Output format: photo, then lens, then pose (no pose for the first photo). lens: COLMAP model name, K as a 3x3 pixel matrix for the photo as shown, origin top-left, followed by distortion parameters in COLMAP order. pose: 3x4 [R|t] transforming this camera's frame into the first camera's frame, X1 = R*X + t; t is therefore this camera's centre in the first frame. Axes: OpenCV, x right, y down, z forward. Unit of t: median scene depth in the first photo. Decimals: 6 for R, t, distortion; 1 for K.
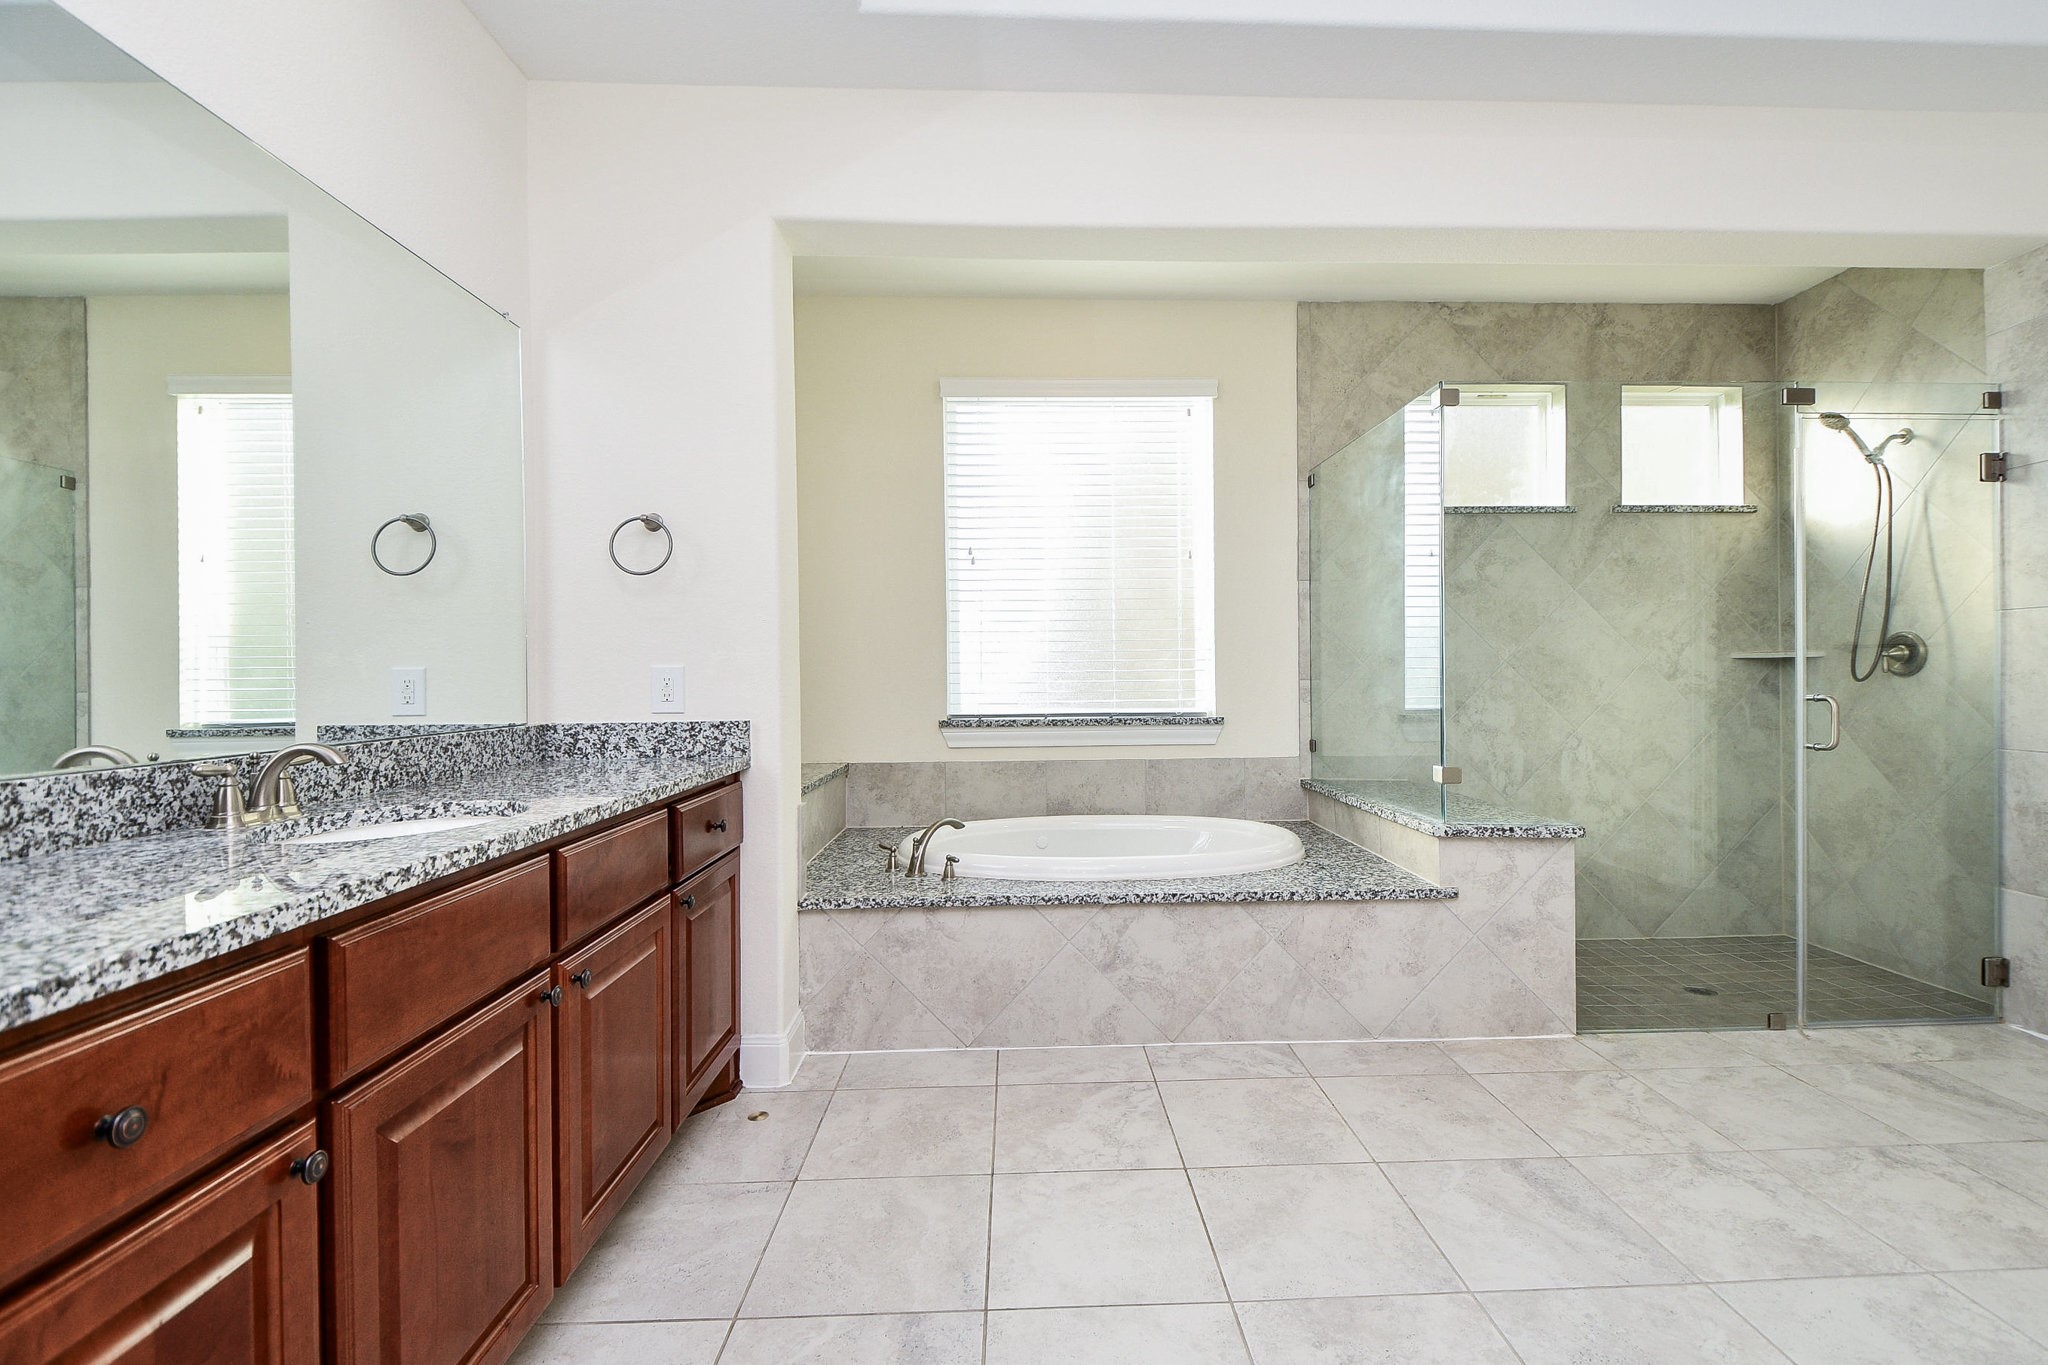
lens RADIAL K [[922.3, 0, 1026.9], [0, 922.3, 681.0], [0, 0, 1]] dist [-0.001623, -0.003647]
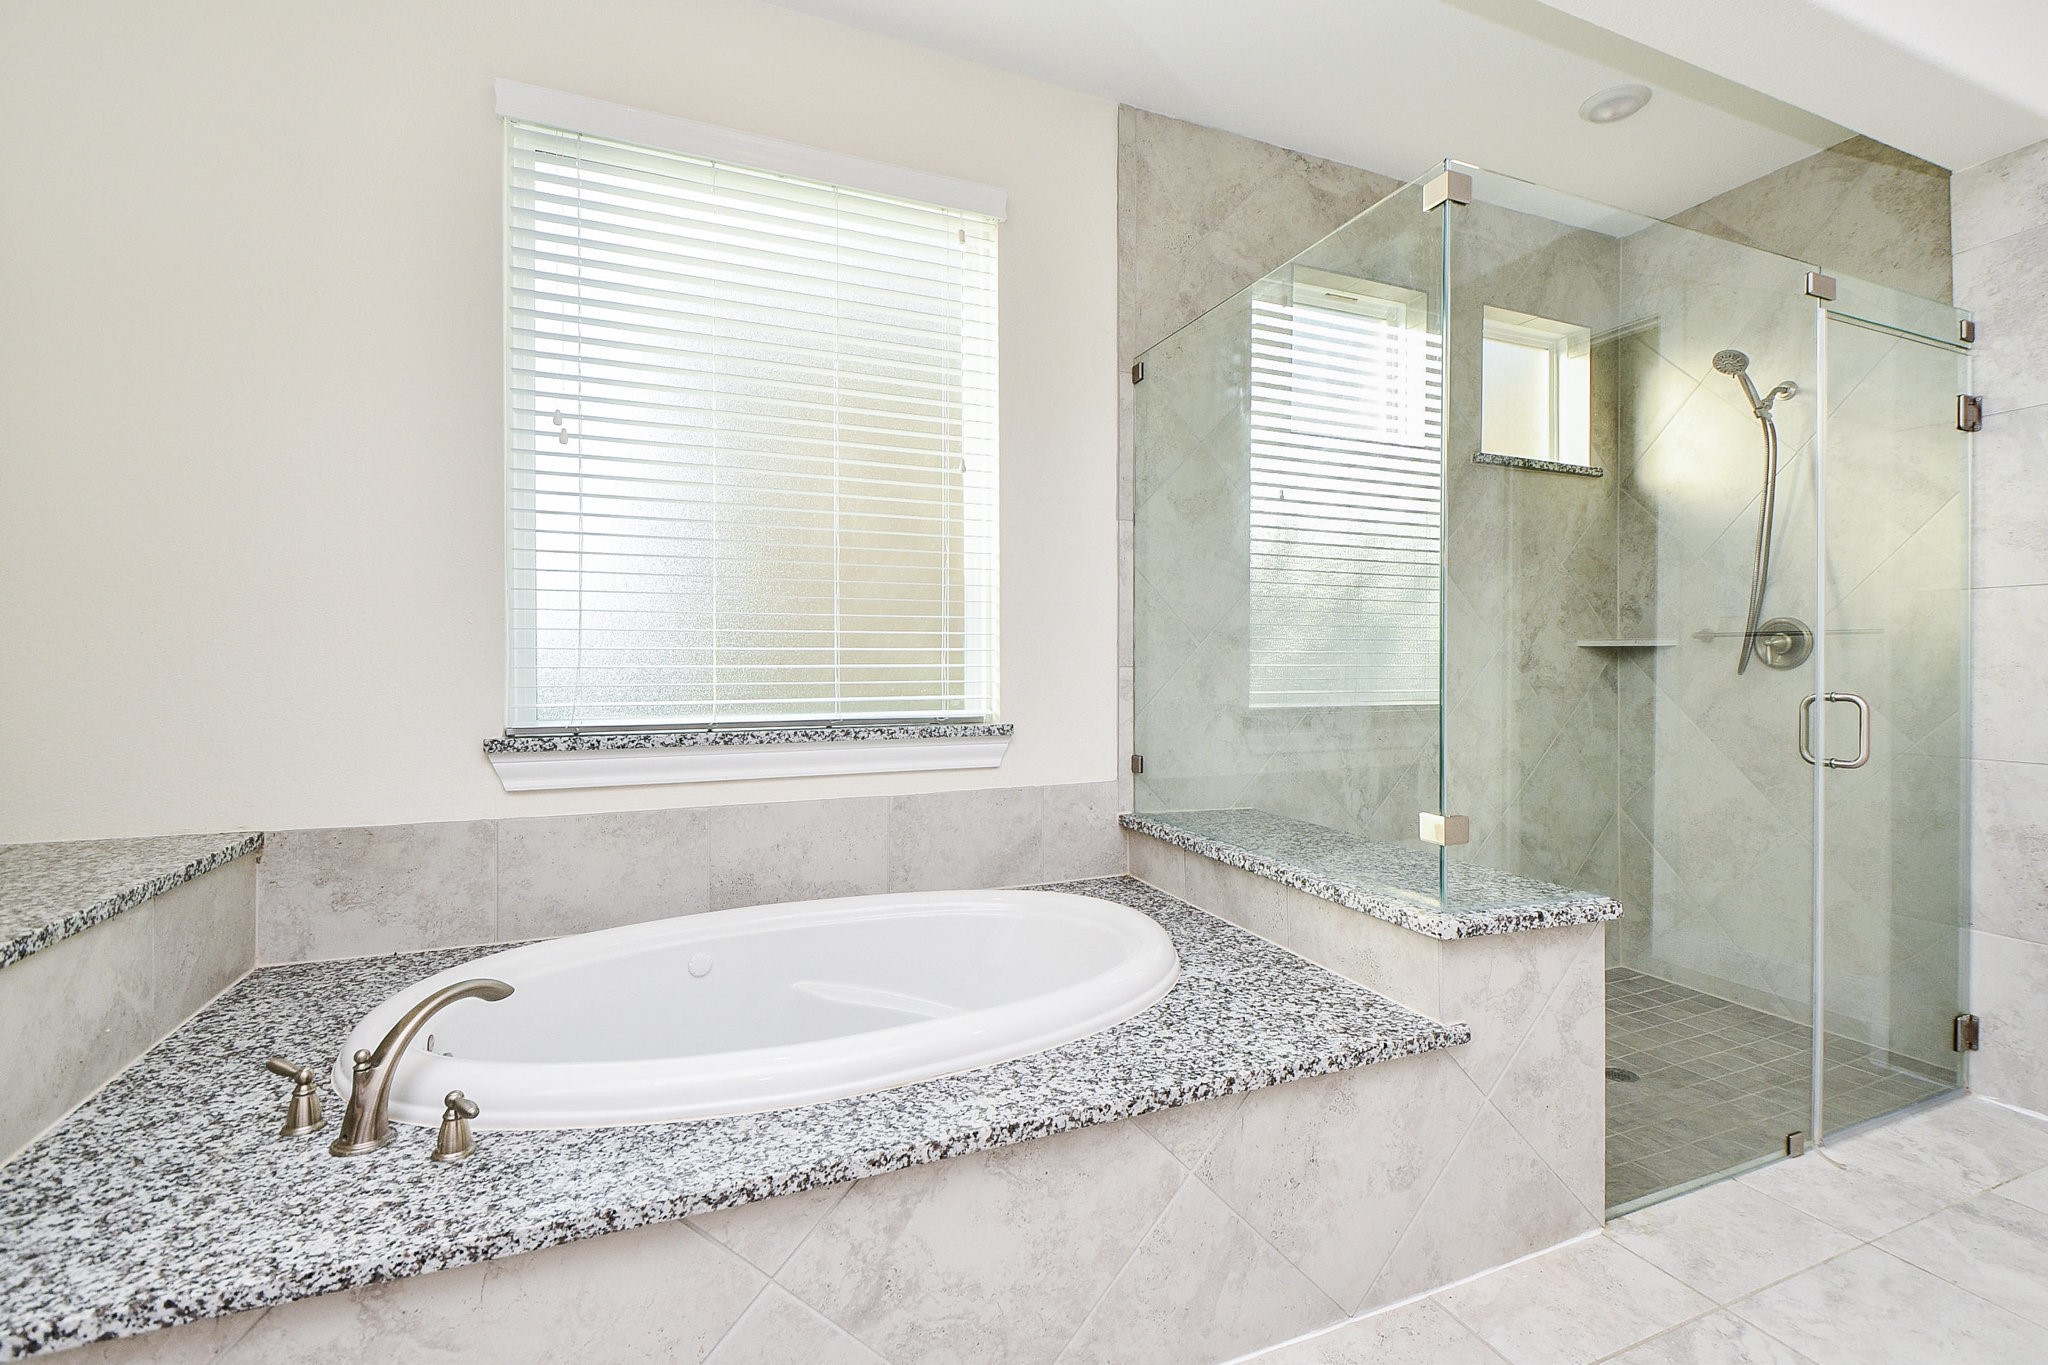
lens RADIAL K [[922.3, 0, 1069.8], [0, 922.3, 661.5], [0, 0, 1]] dist [-0.001623, -0.003647]
pose [[0.920415, 0.012852, 0.390731, 0.002786], [-0.009571, 0.999901, -0.010343, 0.003046], [-0.390825, 0.005780, 0.920447, 0.458452]]
